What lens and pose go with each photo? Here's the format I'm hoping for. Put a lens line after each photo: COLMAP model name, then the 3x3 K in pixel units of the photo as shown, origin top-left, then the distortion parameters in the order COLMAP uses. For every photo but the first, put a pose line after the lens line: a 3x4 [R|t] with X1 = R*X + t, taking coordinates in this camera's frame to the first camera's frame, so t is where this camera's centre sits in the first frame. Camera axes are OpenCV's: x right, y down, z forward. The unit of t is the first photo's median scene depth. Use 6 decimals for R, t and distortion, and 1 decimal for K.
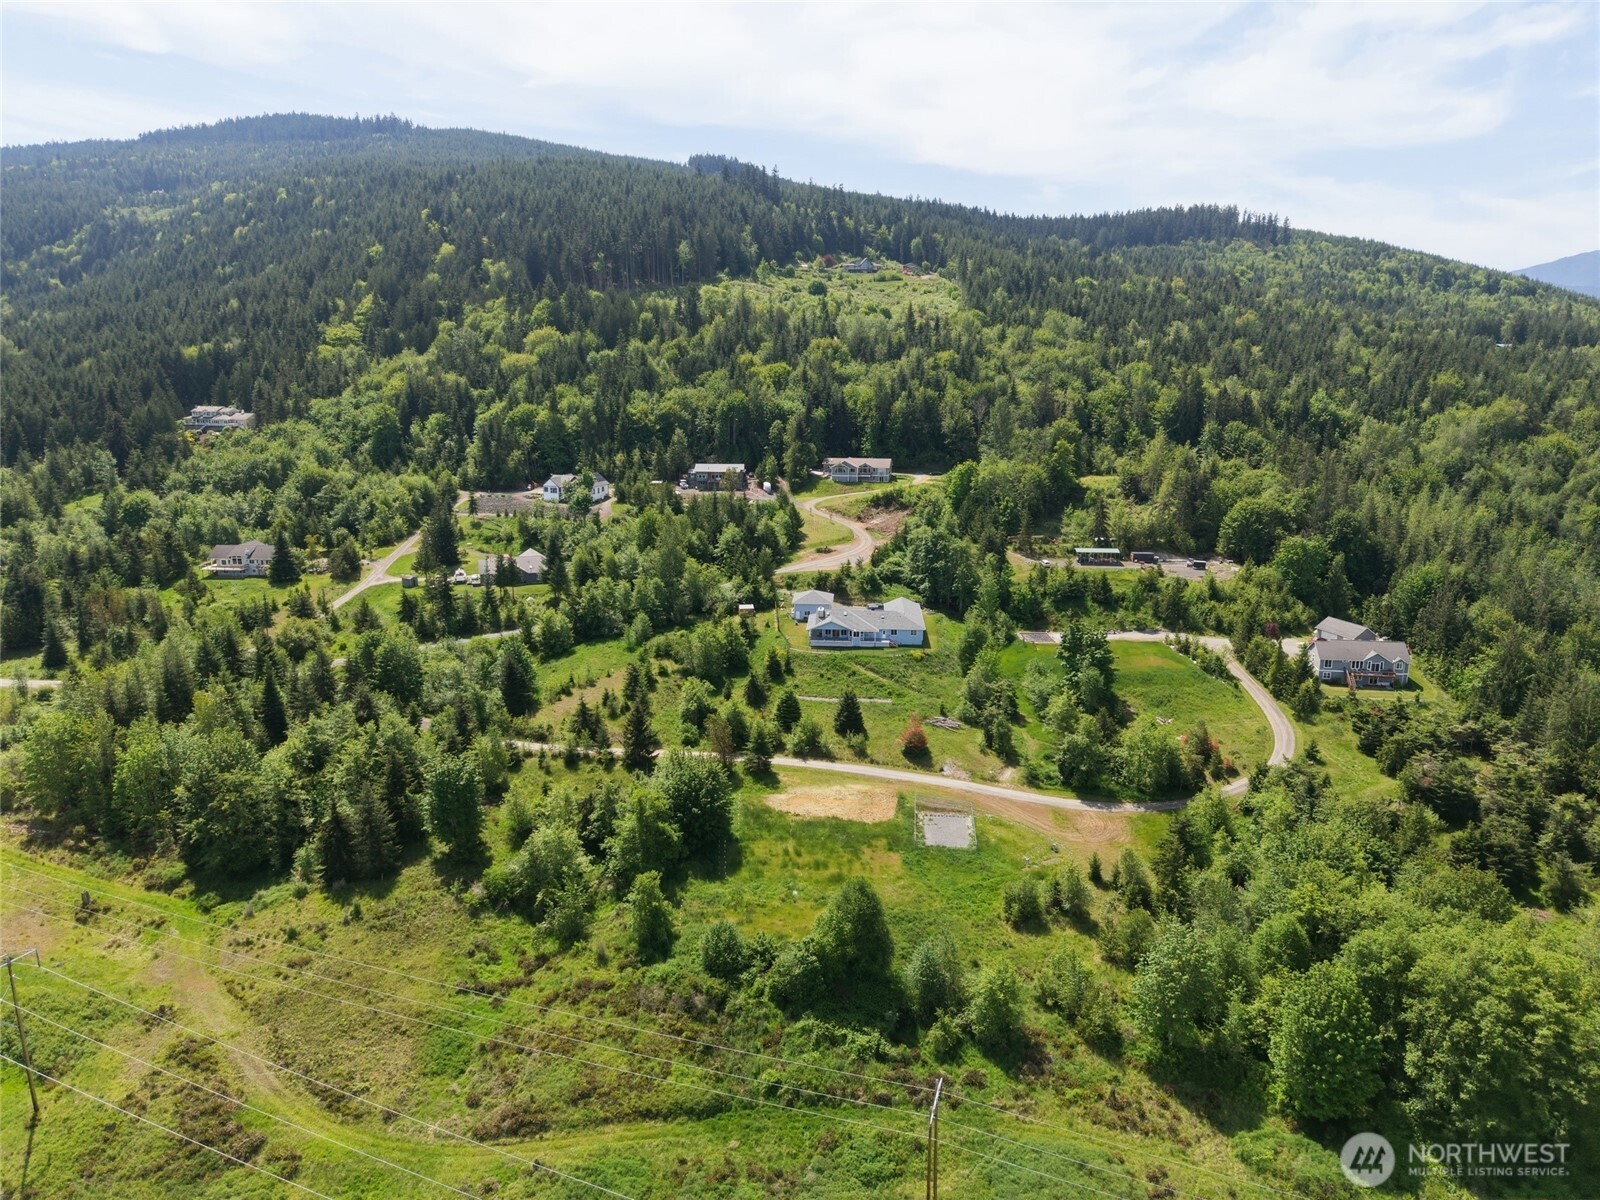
lens RADIAL K [[982.0, 0, 800.9], [0, 982.0, 599.2], [0, 0, 1]] dist [0.010901, -0.006835]
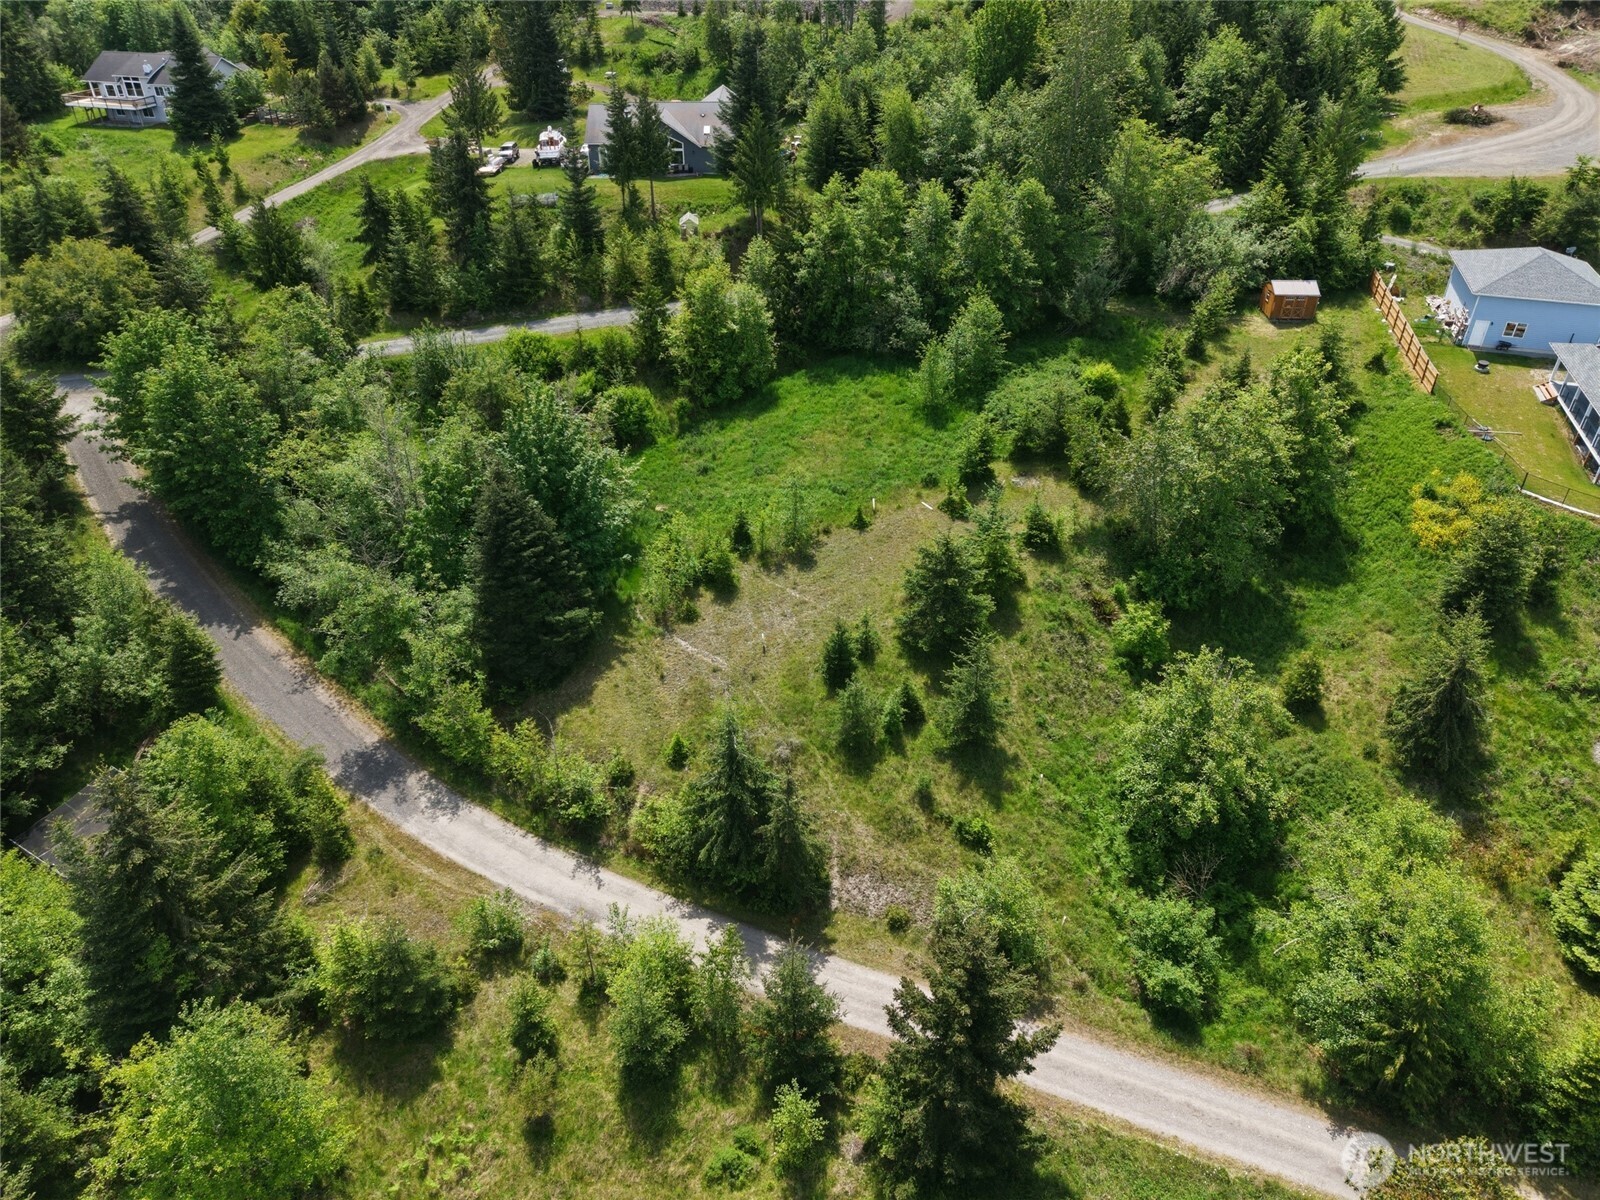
lens RADIAL K [[982.0, 0, 801.1], [0, 982.0, 603.3], [0, 0, 1]] dist [0.010901, -0.006835]
pose [[0.960055, 0.155741, -0.232463, -0.120163], [-0.053910, 0.918172, 0.392496, -0.015984], [0.274569, -0.364286, 0.889892, 0.619040]]
